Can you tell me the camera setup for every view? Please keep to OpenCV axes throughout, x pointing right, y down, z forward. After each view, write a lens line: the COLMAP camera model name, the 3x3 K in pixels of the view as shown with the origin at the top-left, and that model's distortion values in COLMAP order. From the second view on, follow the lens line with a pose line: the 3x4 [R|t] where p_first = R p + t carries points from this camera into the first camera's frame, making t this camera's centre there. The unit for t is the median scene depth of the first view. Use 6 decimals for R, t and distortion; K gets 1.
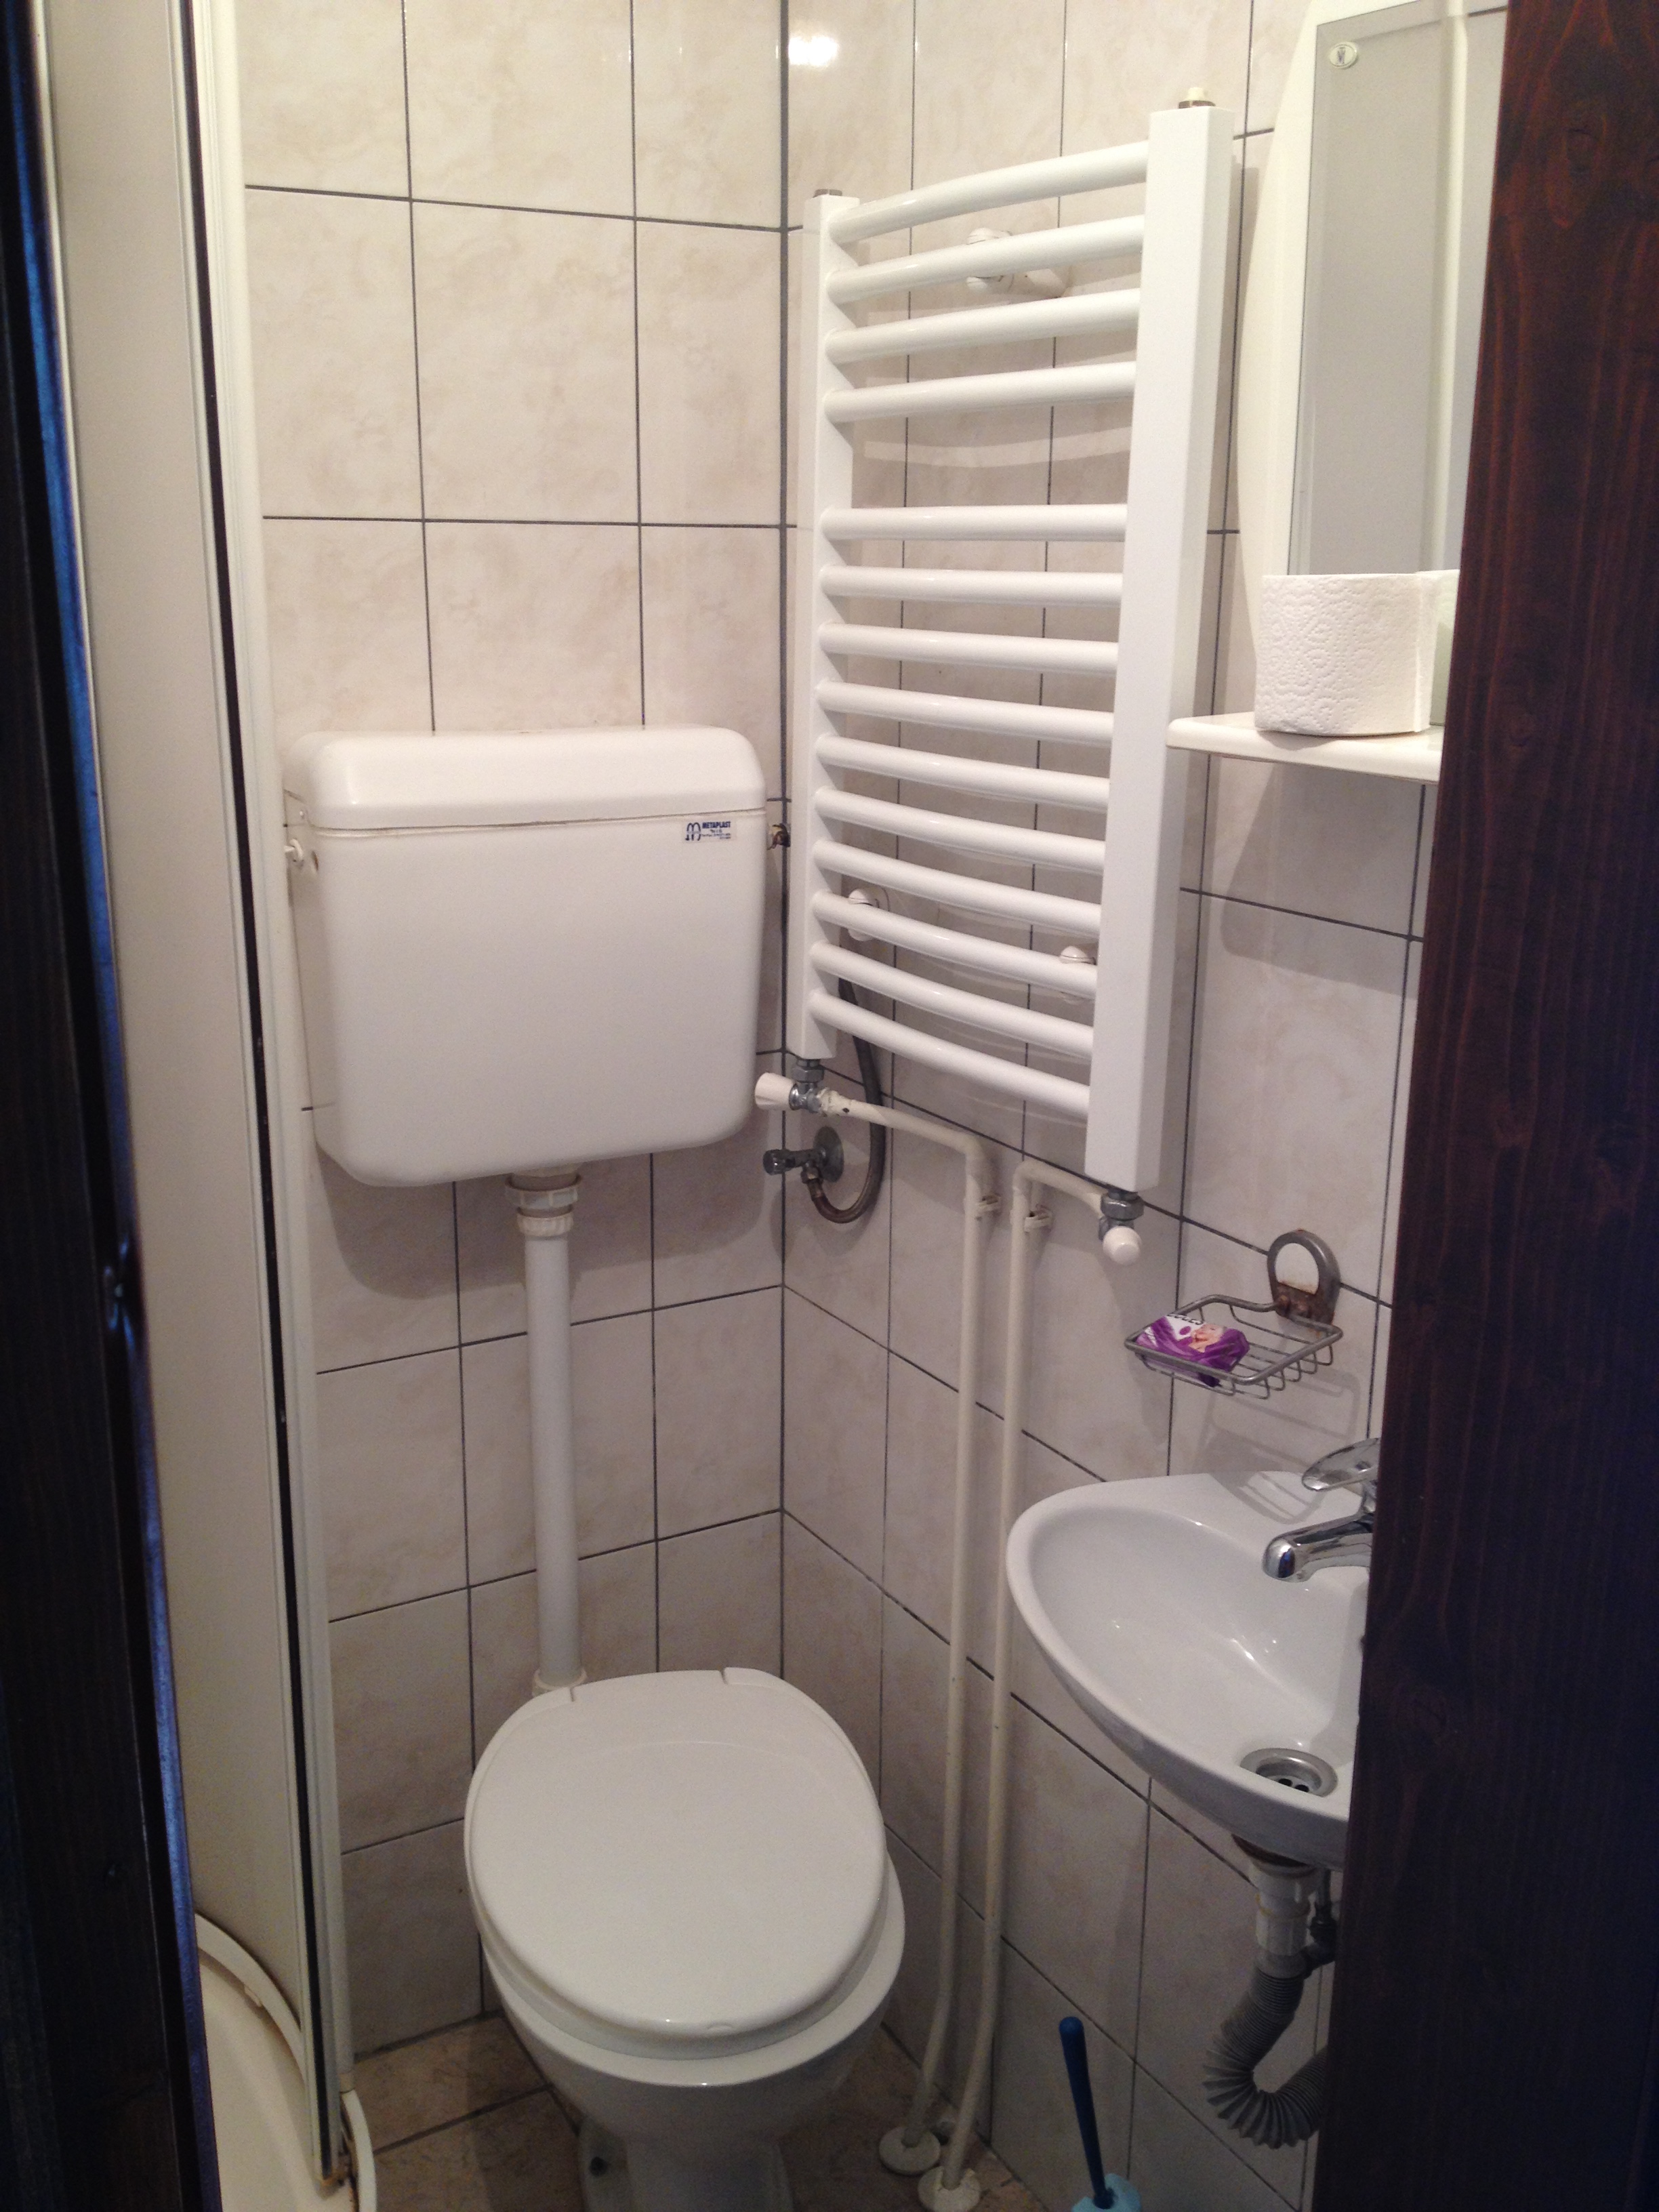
lens RADIAL K [[2058.8, 0, 815.1], [0, 2058.8, 1116.9], [0, 0, 1]] dist [0.153137, -0.384685]
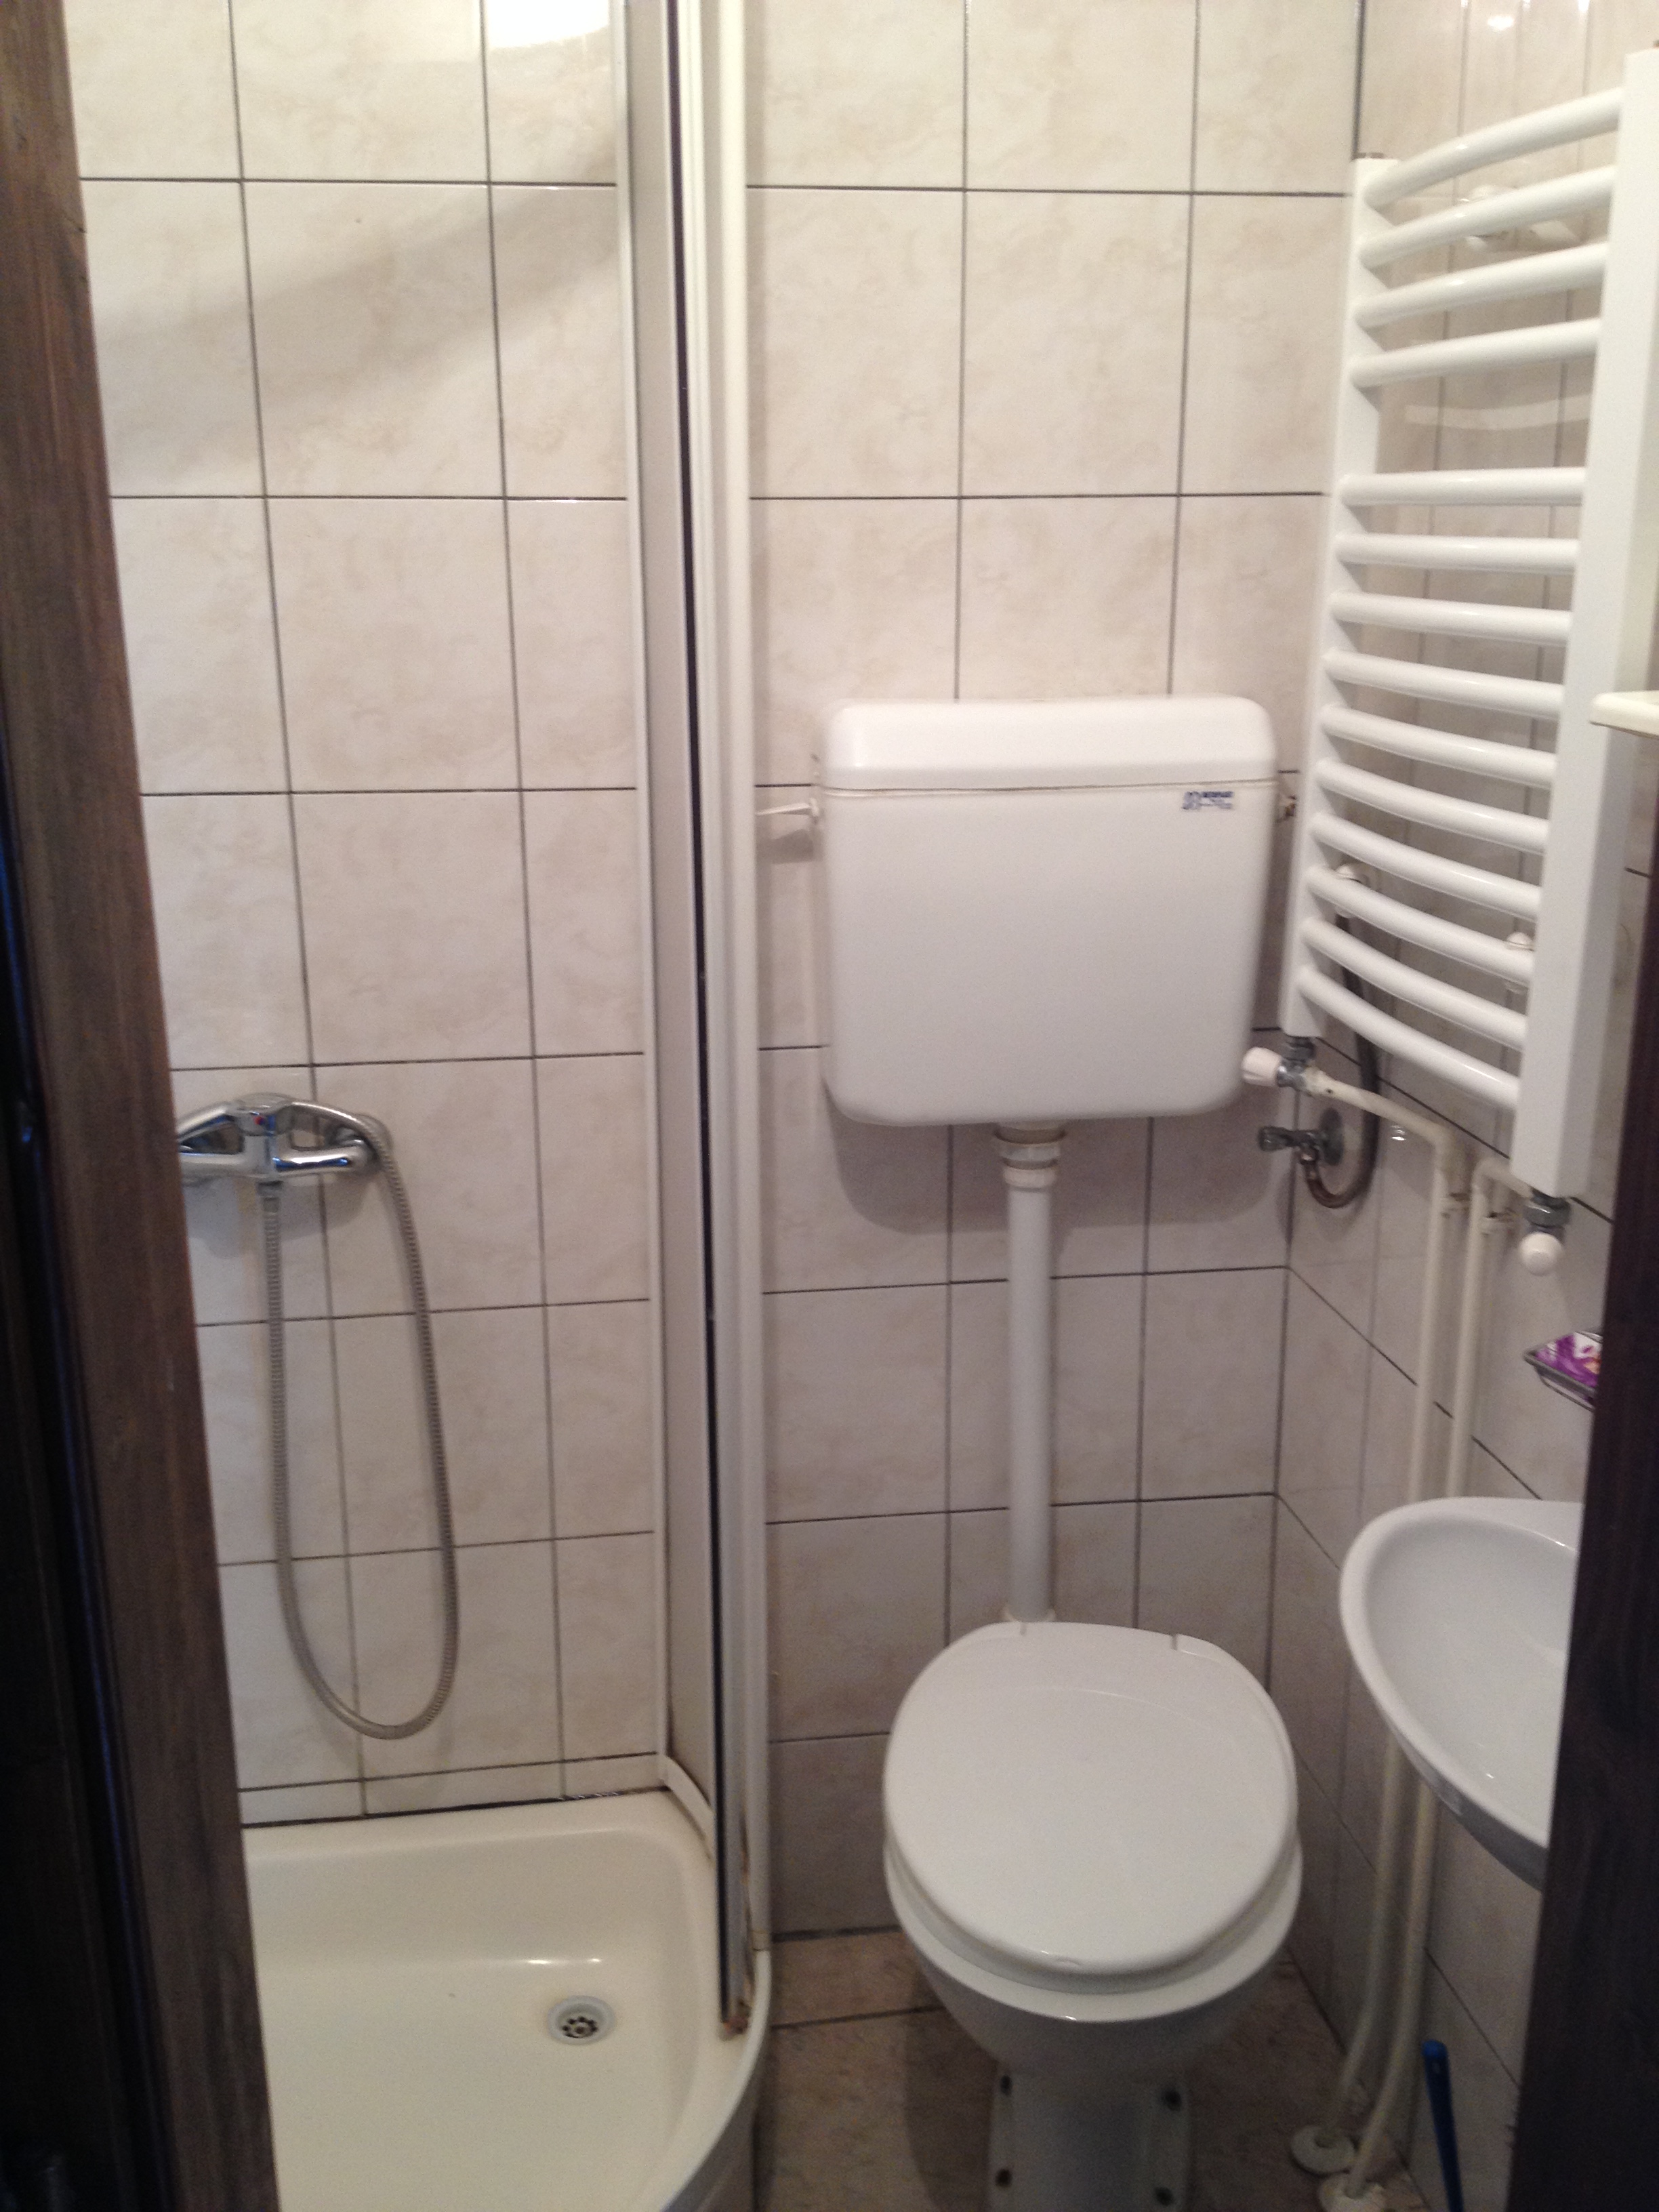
lens RADIAL K [[2058.8, 0, 815.1], [0, 2058.8, 1116.9], [0, 0, 1]] dist [0.153137, -0.384685]
pose [[0.926813, 0.091607, -0.364179, 0.150662], [-0.086838, 0.995786, 0.029486, 0.000926], [0.365345, 0.004296, 0.930862, -0.004255]]
